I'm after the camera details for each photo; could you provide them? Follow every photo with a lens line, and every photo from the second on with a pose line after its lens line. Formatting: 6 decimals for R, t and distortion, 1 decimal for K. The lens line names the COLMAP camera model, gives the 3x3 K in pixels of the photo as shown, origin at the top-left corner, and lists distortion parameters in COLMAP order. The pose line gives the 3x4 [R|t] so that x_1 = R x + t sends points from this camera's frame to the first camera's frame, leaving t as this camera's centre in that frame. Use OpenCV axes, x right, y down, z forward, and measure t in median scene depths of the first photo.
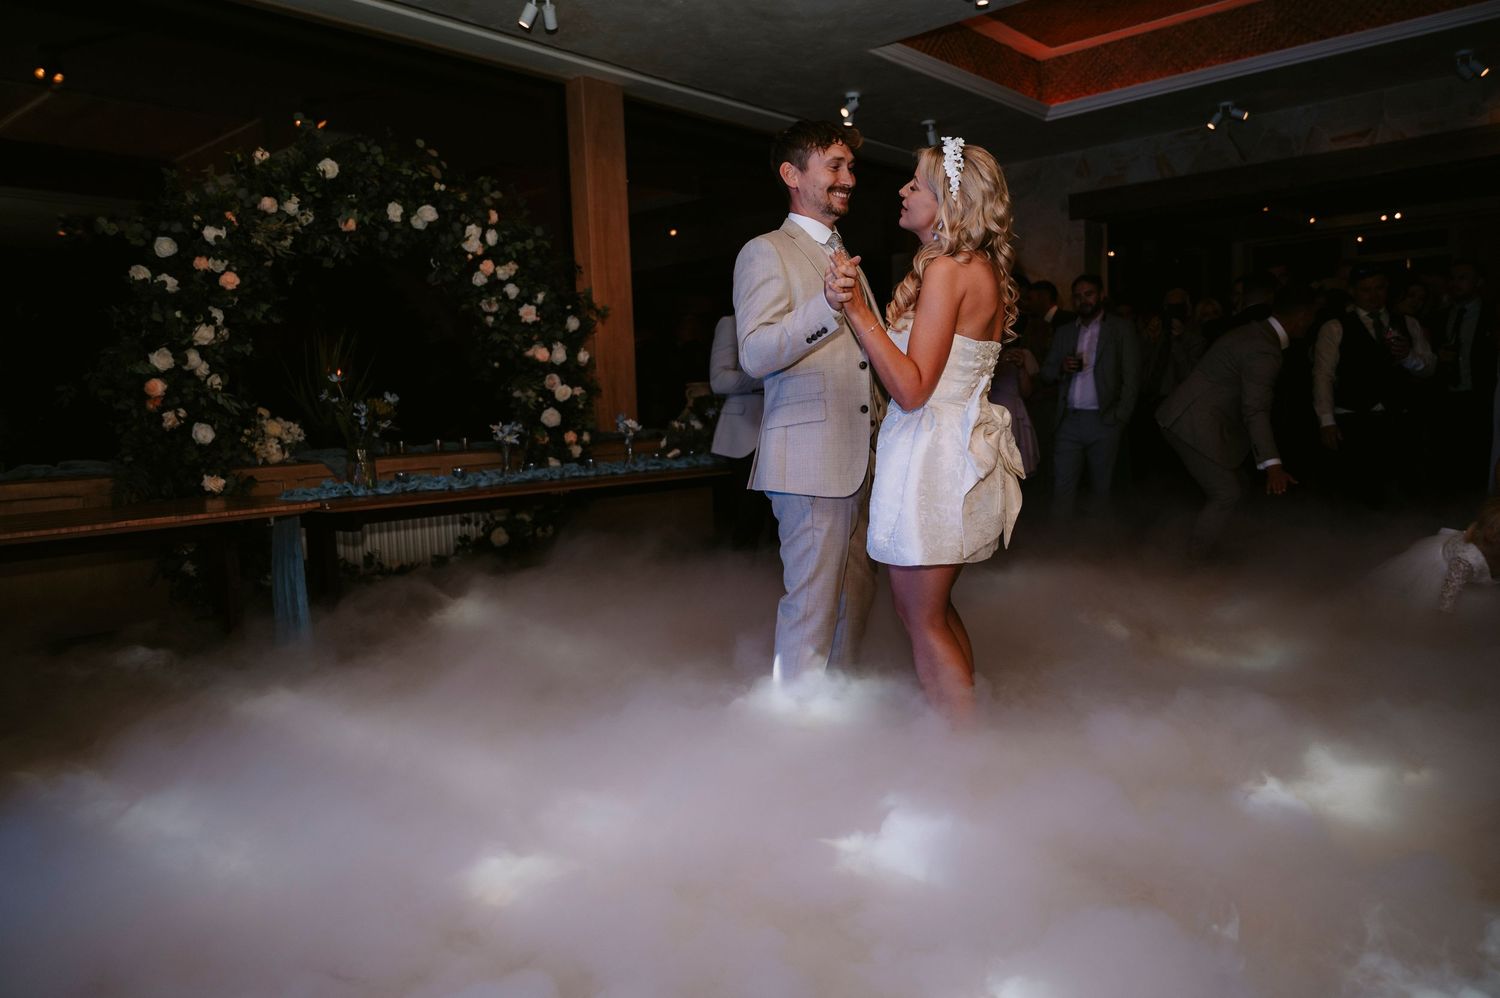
lens RADIAL K [[1082.0, 0, 753.1], [0, 1082.0, 499.2], [0, 0, 1]] dist [-0.001205, 0.000882]
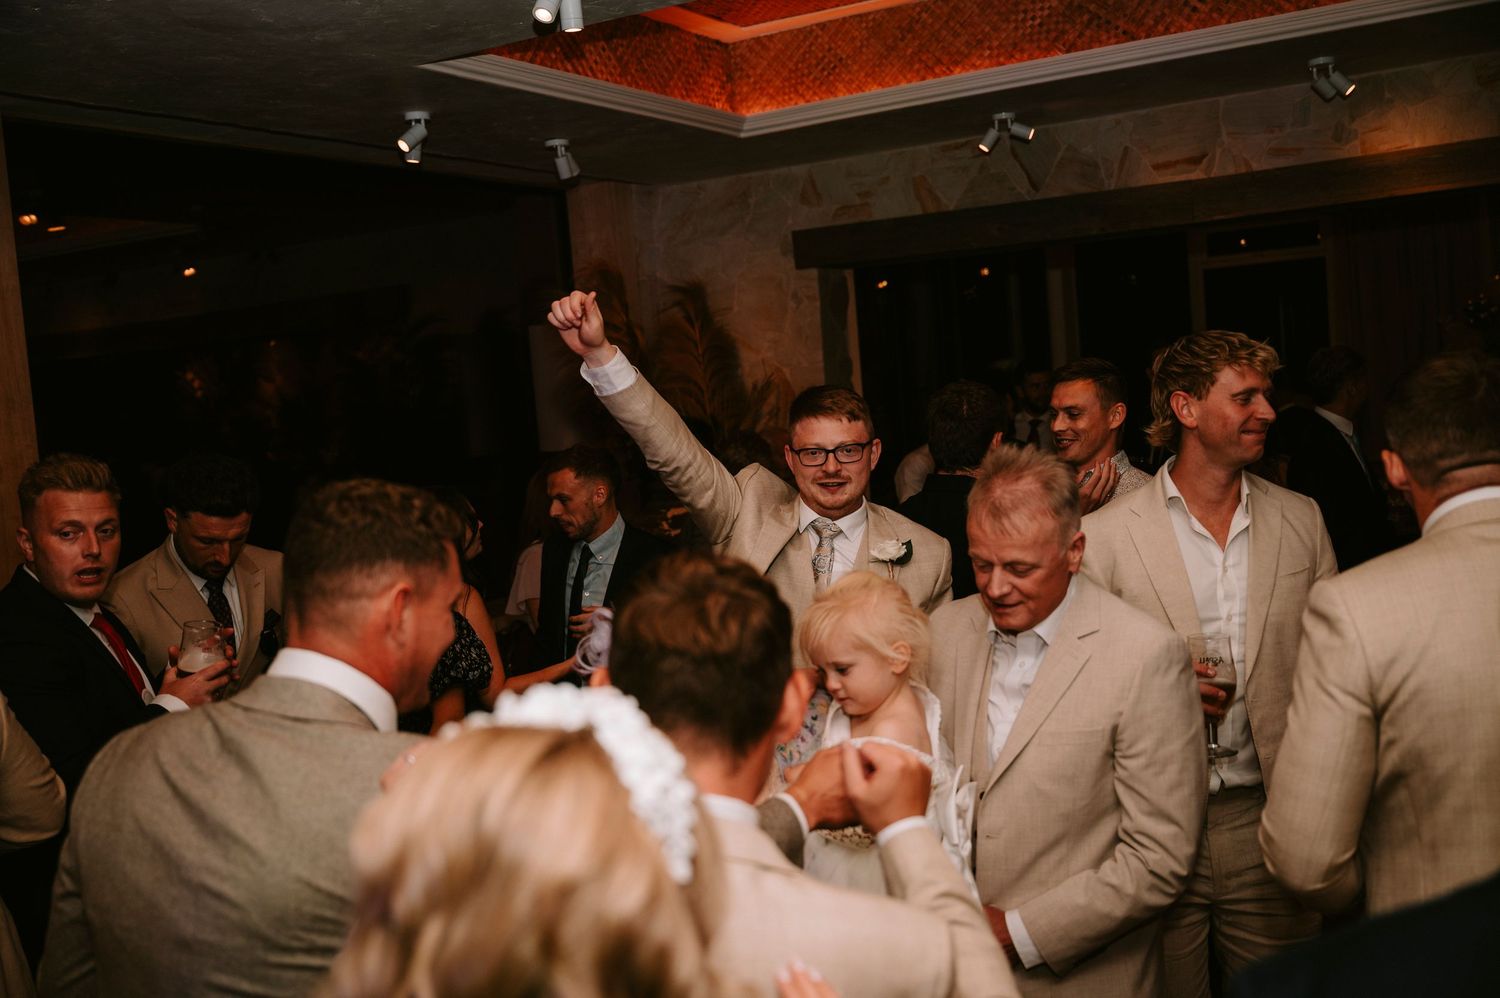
lens RADIAL K [[1537.5, 0, 757.6], [0, 1537.5, 497.1], [0, 0, 1]] dist [0.010518, 0.000000]
pose [[0.977326, -0.052652, 0.205089, 0.094855], [0.056979, 0.998259, -0.015247, -0.142157], [-0.203929, 0.026587, 0.978625, 0.127088]]
